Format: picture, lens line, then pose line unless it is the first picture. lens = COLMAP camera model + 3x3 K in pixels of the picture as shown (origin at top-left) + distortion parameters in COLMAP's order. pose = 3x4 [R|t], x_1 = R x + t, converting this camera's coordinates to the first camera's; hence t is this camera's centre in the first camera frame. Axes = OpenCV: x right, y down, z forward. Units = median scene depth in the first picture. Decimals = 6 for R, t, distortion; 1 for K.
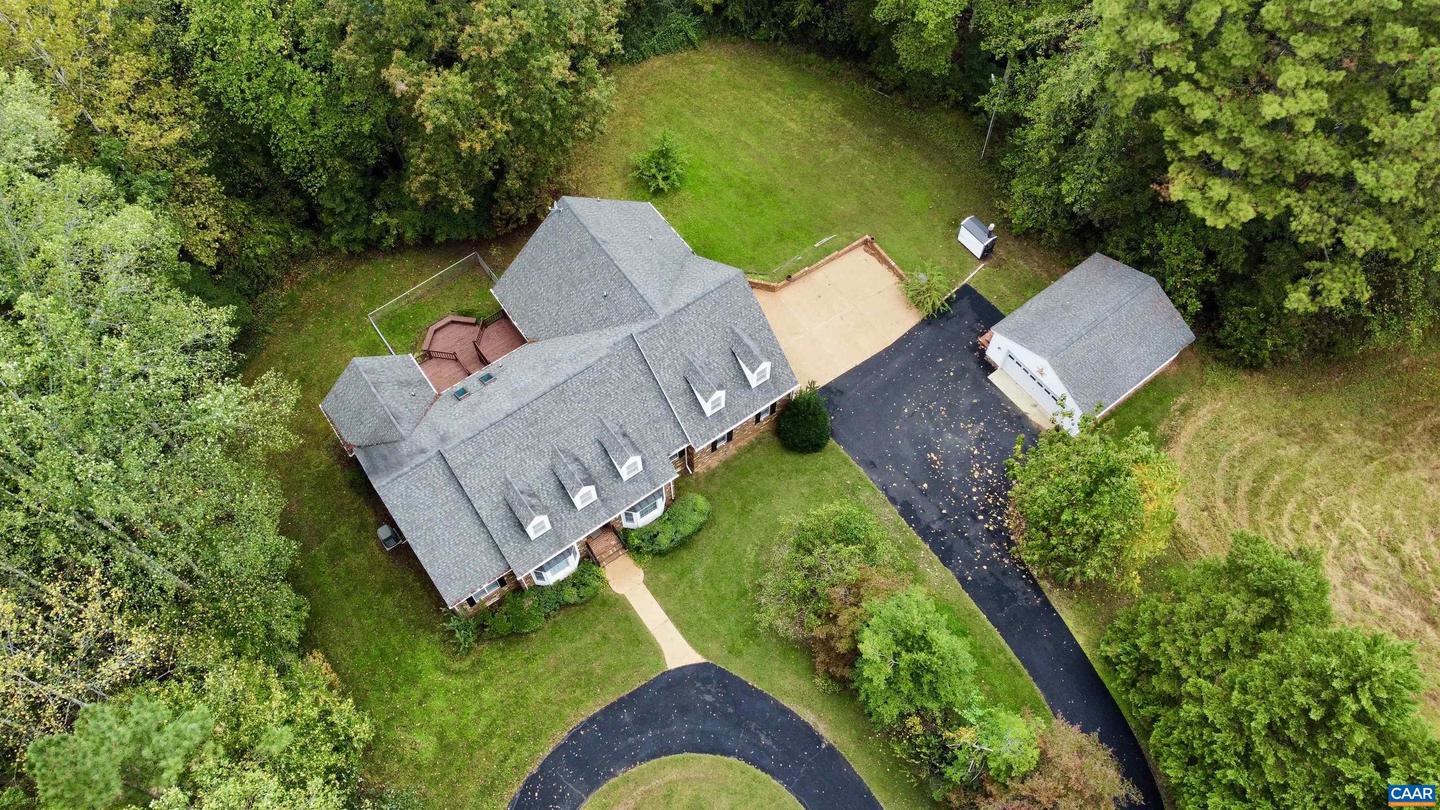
lens RADIAL K [[1098.0, 0, 720.0], [0, 1098.0, 405.0], [0, 0, 1]] dist [0.004924, -0.007358]
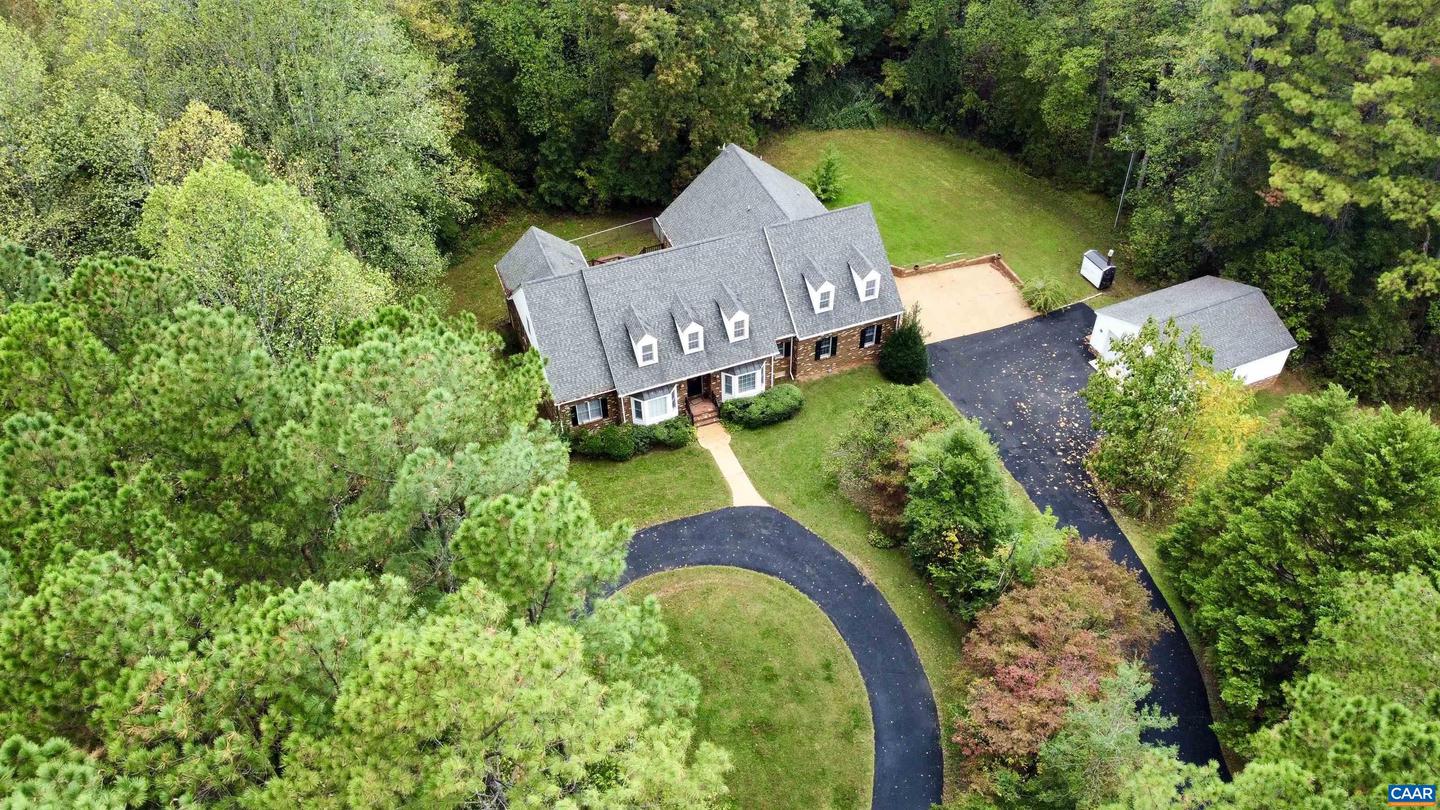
lens RADIAL K [[1098.0, 0, 720.0], [0, 1098.0, 405.0], [0, 0, 1]] dist [0.004924, -0.007358]
pose [[0.968476, 0.158052, -0.192543, 0.124124], [-0.210822, 0.931773, -0.295556, 0.448425], [0.132694, 0.326831, 0.935721, -0.024720]]
